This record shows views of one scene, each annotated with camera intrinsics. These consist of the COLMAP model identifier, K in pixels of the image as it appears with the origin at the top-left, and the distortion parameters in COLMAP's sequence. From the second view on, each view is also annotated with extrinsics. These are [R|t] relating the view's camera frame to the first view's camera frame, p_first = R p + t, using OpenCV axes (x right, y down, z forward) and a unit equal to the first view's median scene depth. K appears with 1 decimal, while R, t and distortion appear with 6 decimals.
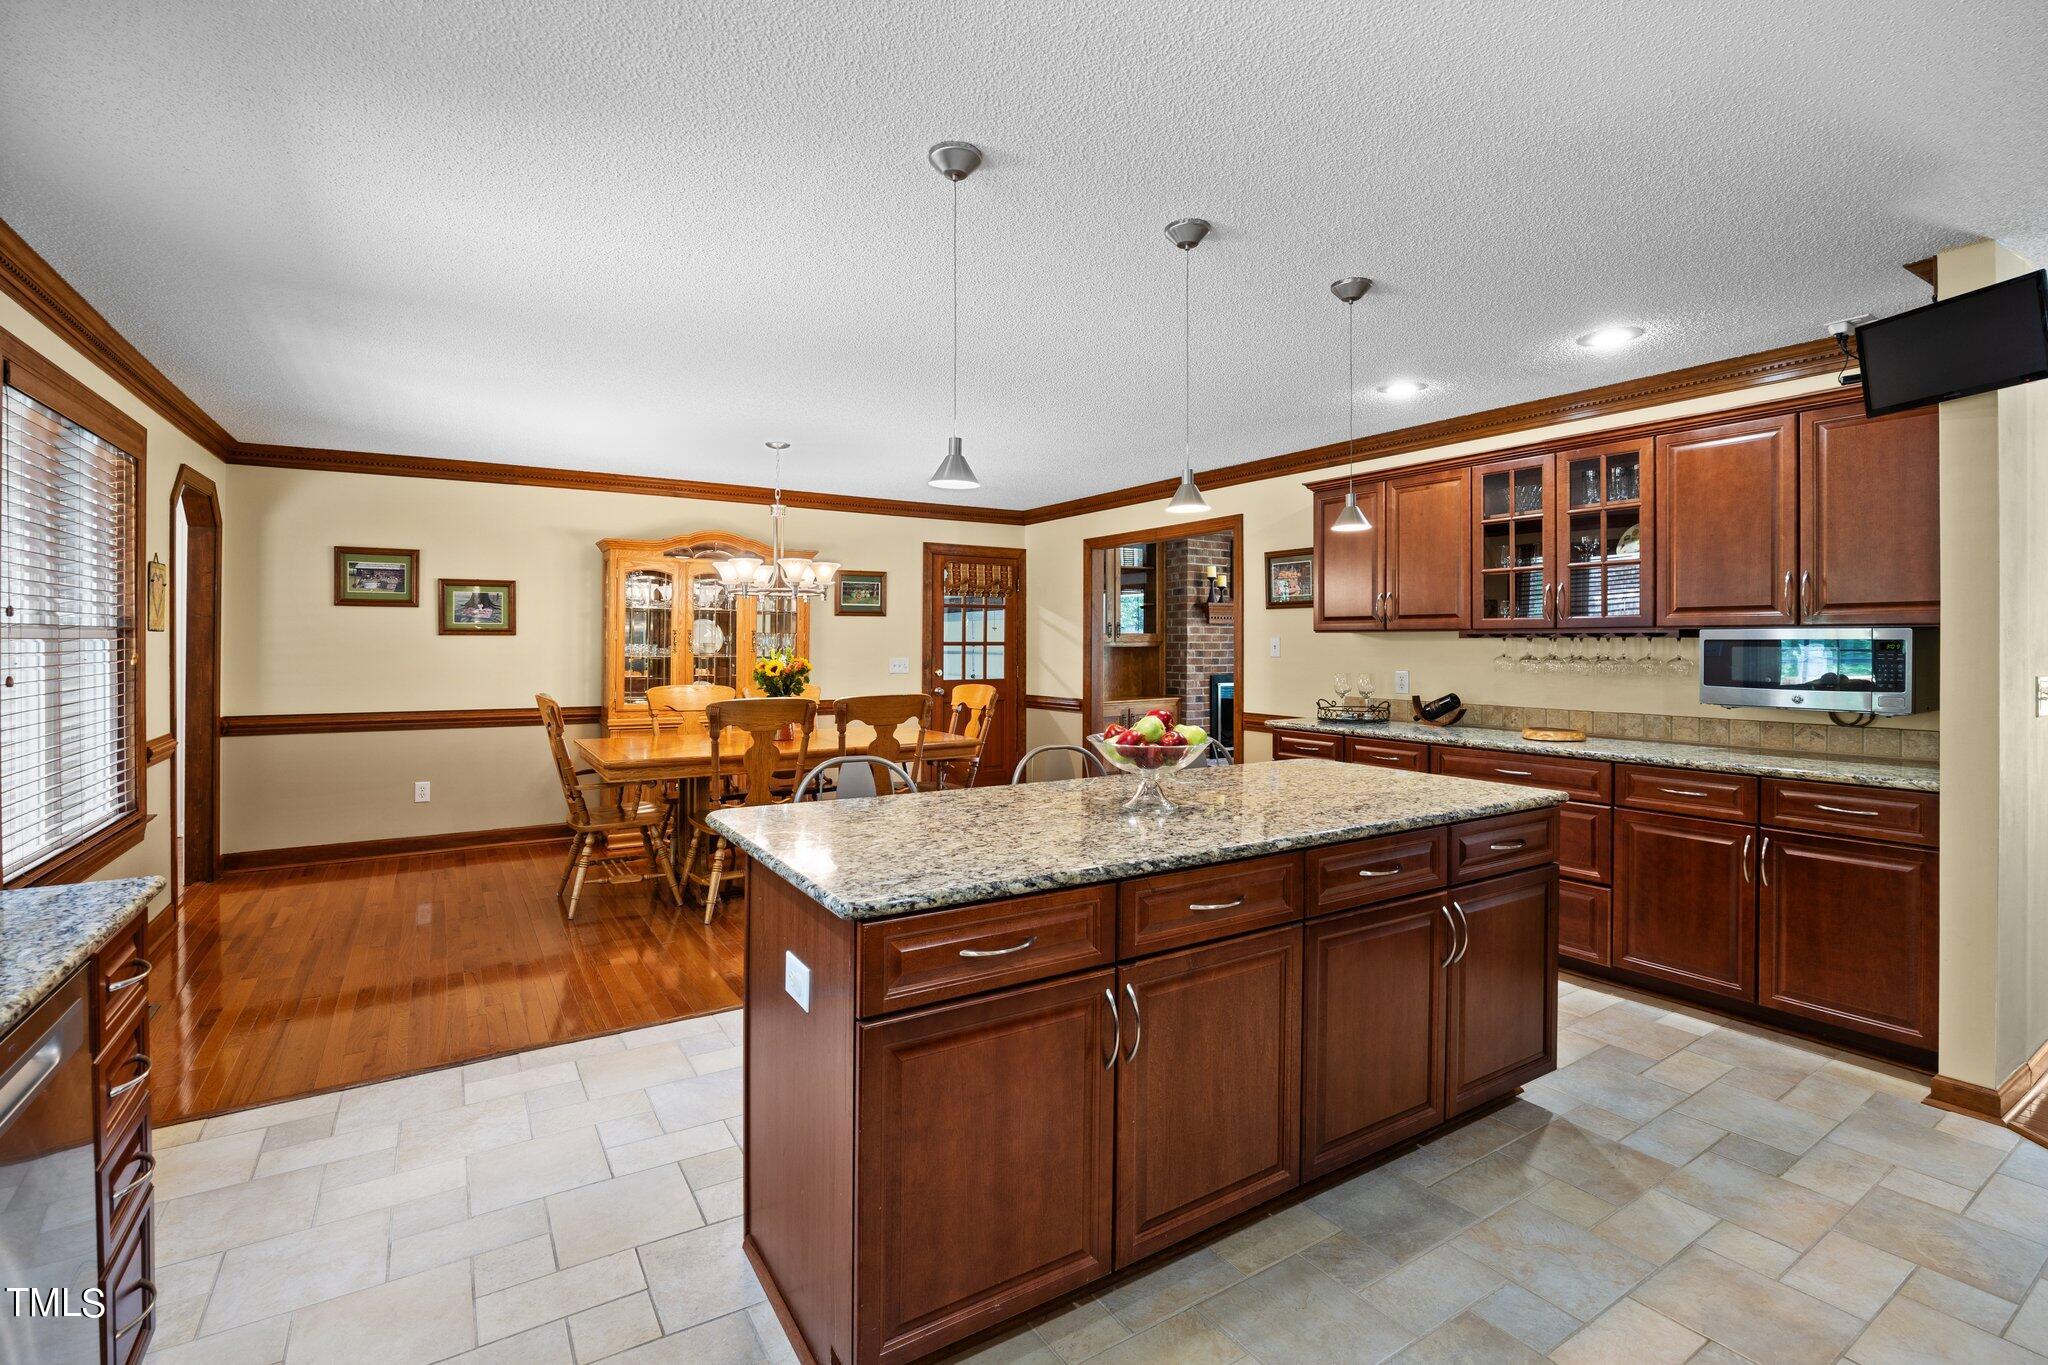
lens RADIAL K [[924.1, 0, 1016.3], [0, 924.1, 642.4], [0, 0, 1]] dist [-0.015489, -0.000292]
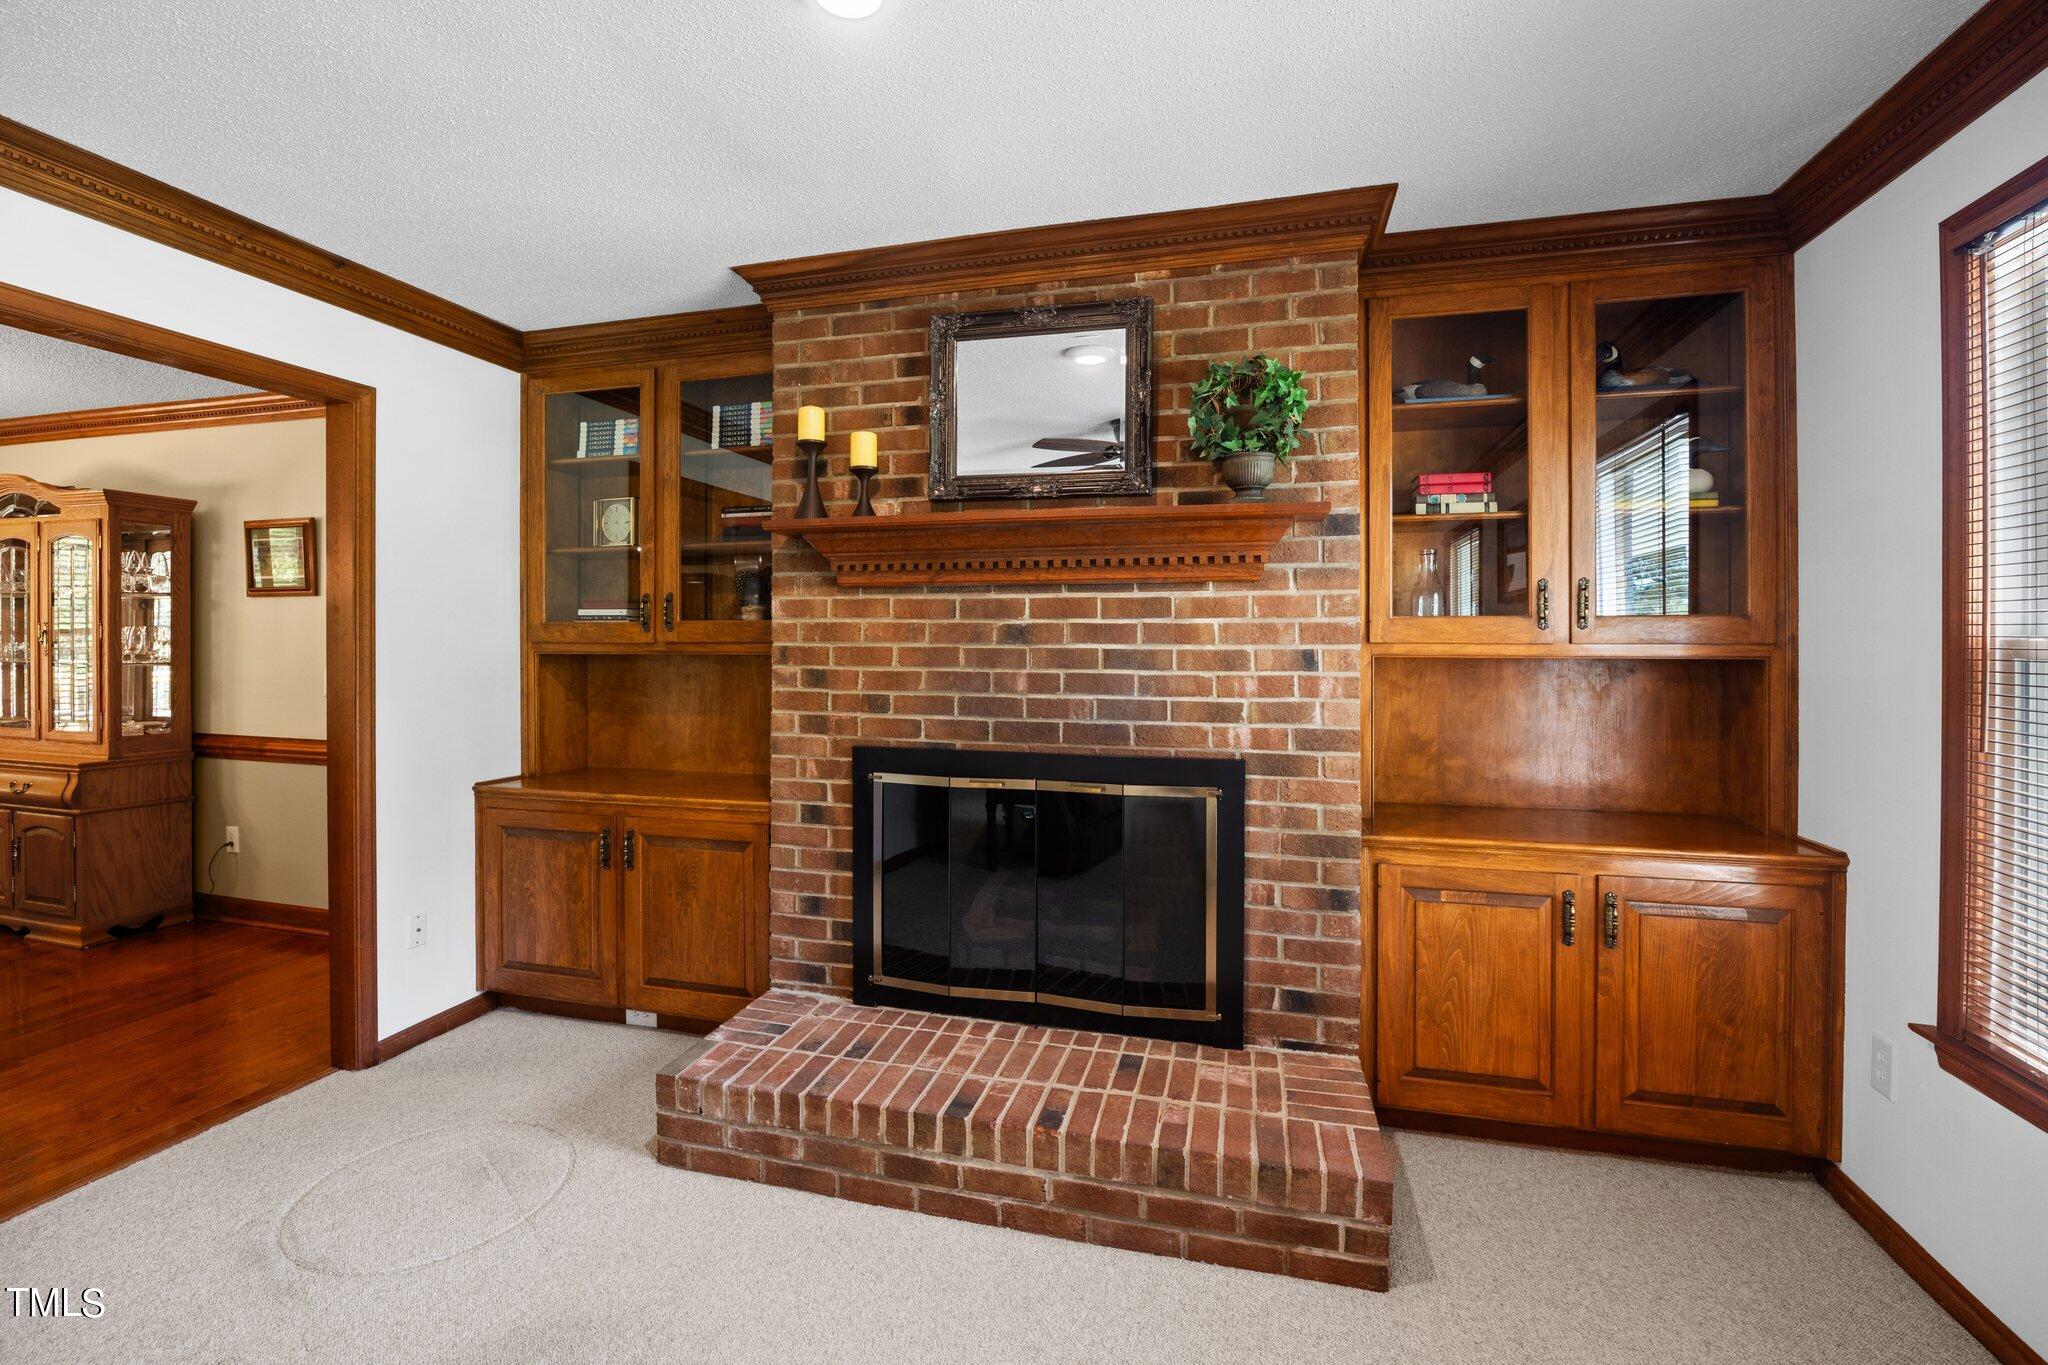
lens RADIAL K [[924.1, 0, 1016.3], [0, 924.1, 642.4], [0, 0, 1]] dist [-0.015489, -0.000292]
pose [[0.675372, 0.003202, -0.737470, 0.747232], [-0.002932, 0.999994, 0.001657, -0.002417], [0.737471, 0.001043, 0.675378, 1.253501]]
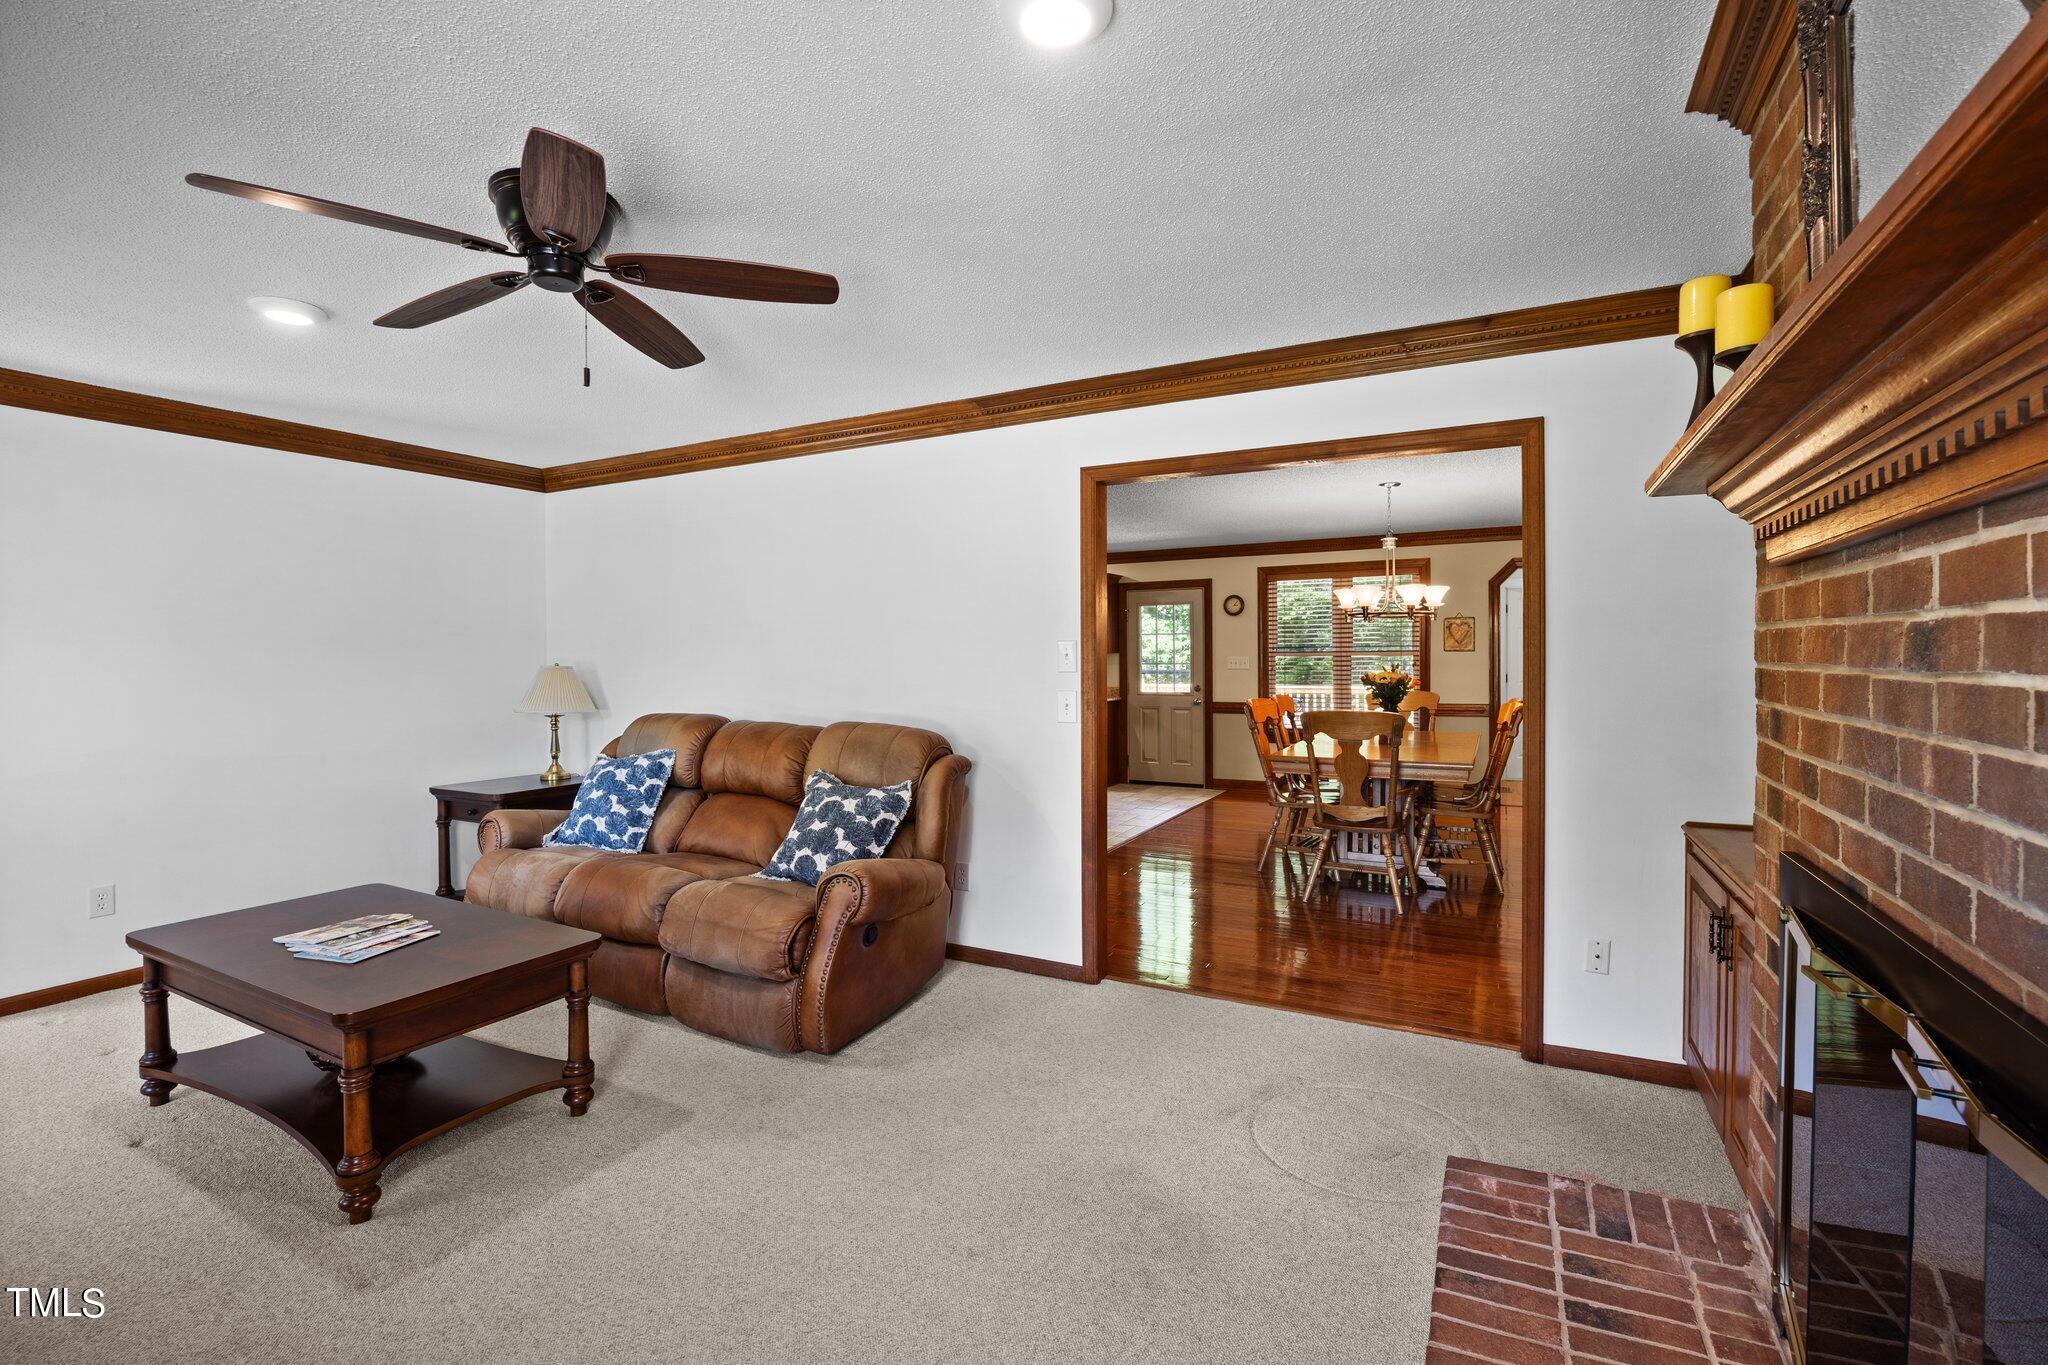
lens RADIAL K [[905.3, 0, 1018.6], [0, 905.3, 665.3], [0, 0, 1]] dist [-0.019725, -0.000060]
pose [[-0.870123, 0.010829, -0.492715, 0.651256], [0.007448, 0.999933, 0.008824, -0.005139], [0.492778, 0.004008, -0.870146, 1.643172]]
